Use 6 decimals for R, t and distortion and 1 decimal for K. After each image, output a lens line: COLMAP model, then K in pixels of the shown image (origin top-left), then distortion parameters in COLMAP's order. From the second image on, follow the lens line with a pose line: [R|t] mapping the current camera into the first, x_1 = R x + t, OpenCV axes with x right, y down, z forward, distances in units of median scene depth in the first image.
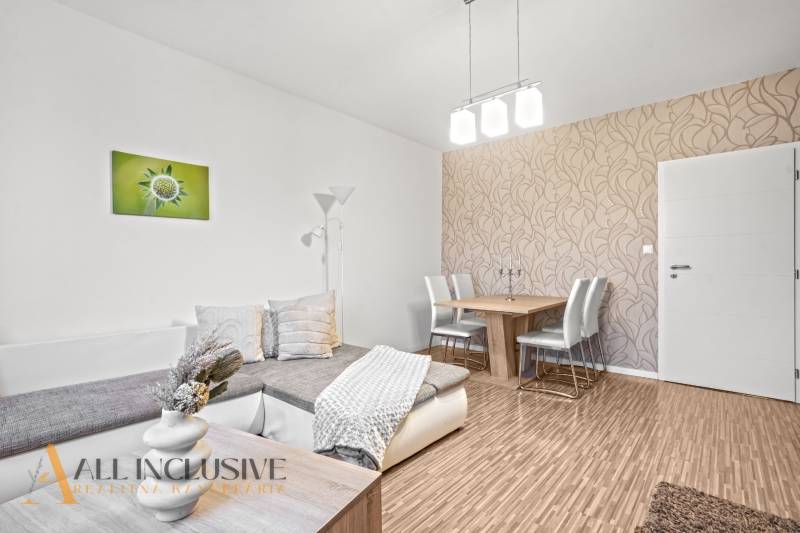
lens RADIAL K [[379.9, 0, 399.0], [0, 379.9, 266.5], [0, 0, 1]] dist [-0.005295, 0.000188]
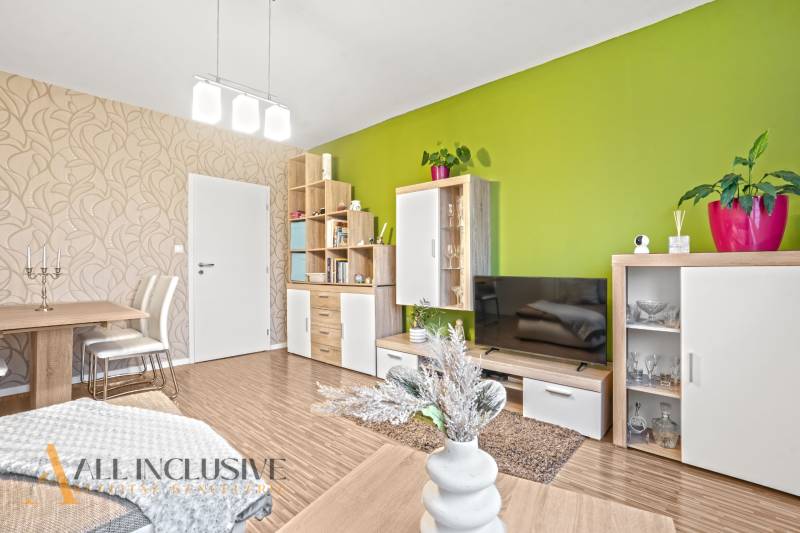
lens RADIAL K [[379.9, 0, 396.9], [0, 379.9, 264.9], [0, 0, 1]] dist [-0.005295, 0.000188]
pose [[0.027706, 0.002278, 0.999614, -0.448222], [-0.000203, 0.999997, -0.002273, 0.004145], [-0.999616, -0.000140, 0.027706, 0.352287]]
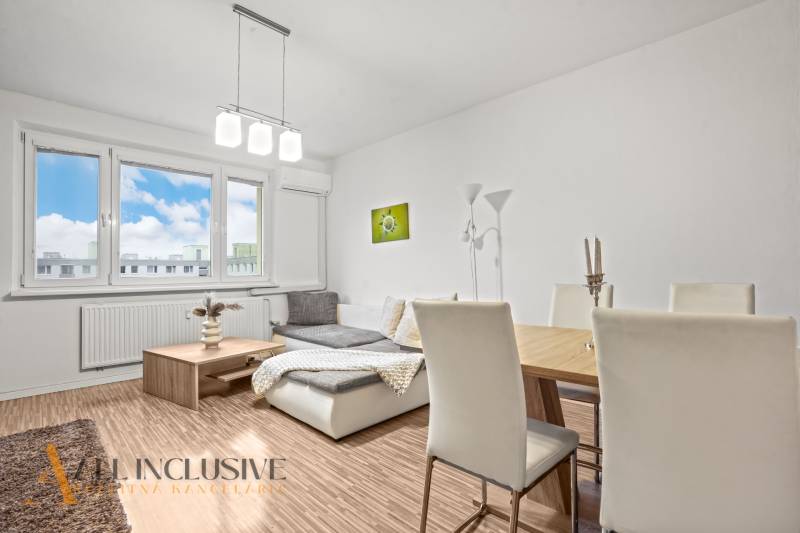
lens RADIAL K [[379.9, 0, 402.9], [0, 379.9, 268.7], [0, 0, 1]] dist [-0.005295, 0.000188]
pose [[-0.064433, -0.004342, -0.997913, 0.796843], [0.006576, 0.999967, -0.004776, -0.000224], [0.997900, -0.006870, -0.064403, 0.889505]]
